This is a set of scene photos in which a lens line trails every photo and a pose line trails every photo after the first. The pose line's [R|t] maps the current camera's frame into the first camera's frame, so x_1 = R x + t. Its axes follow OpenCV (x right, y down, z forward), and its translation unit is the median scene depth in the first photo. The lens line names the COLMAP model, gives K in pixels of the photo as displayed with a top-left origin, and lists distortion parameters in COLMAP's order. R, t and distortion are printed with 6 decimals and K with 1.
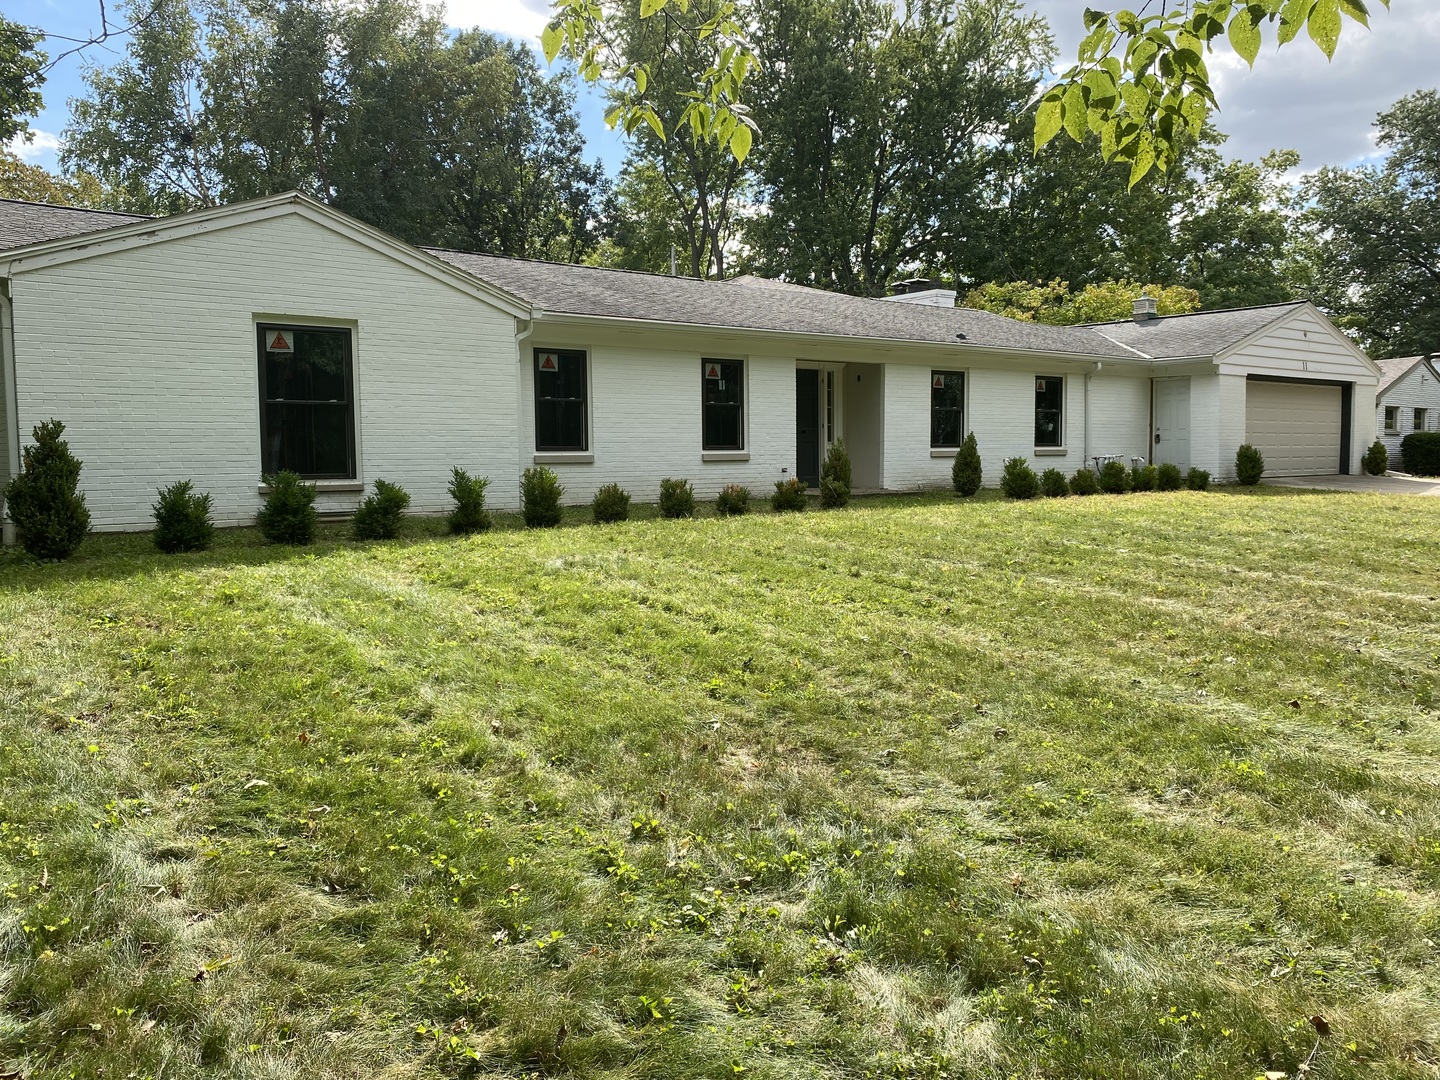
lens RADIAL K [[1091.4, 0, 720.1], [0, 1091.4, 537.8], [0, 0, 1]] dist [-0.009754, -0.025237]
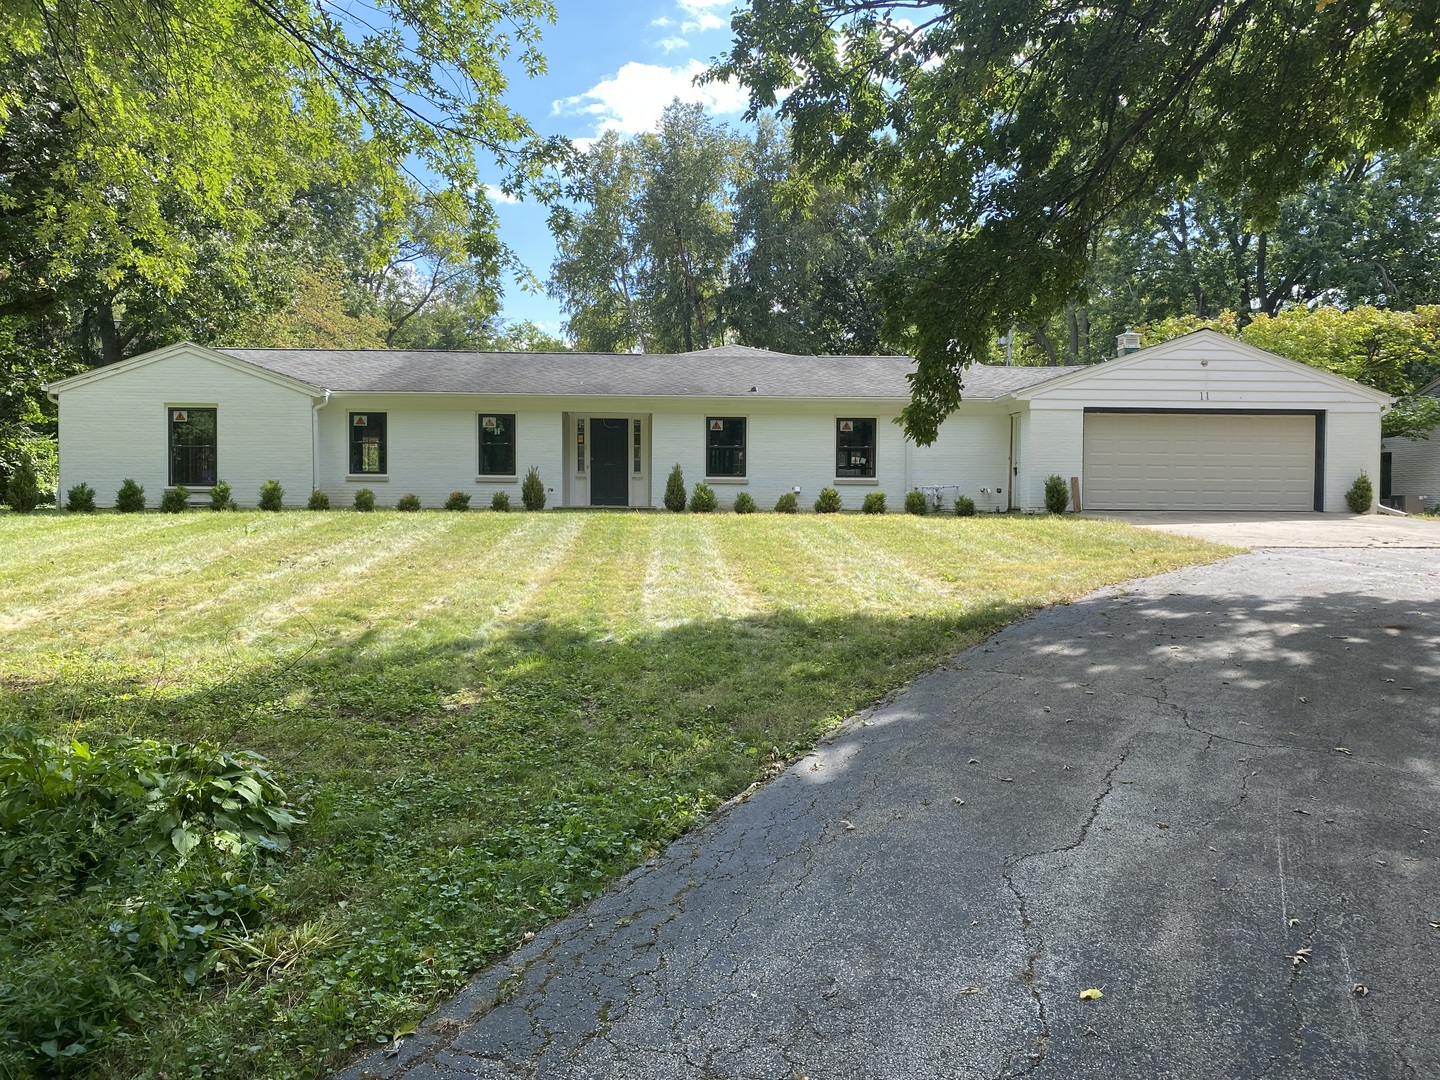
lens RADIAL K [[1091.4, 0, 719.7], [0, 1091.4, 540.2], [0, 0, 1]] dist [-0.009754, -0.025237]
pose [[0.815823, 0.041968, -0.576777, 1.076721], [-0.060089, 0.998116, -0.012366, 0.008627], [0.575172, 0.044746, 0.816808, -0.035601]]
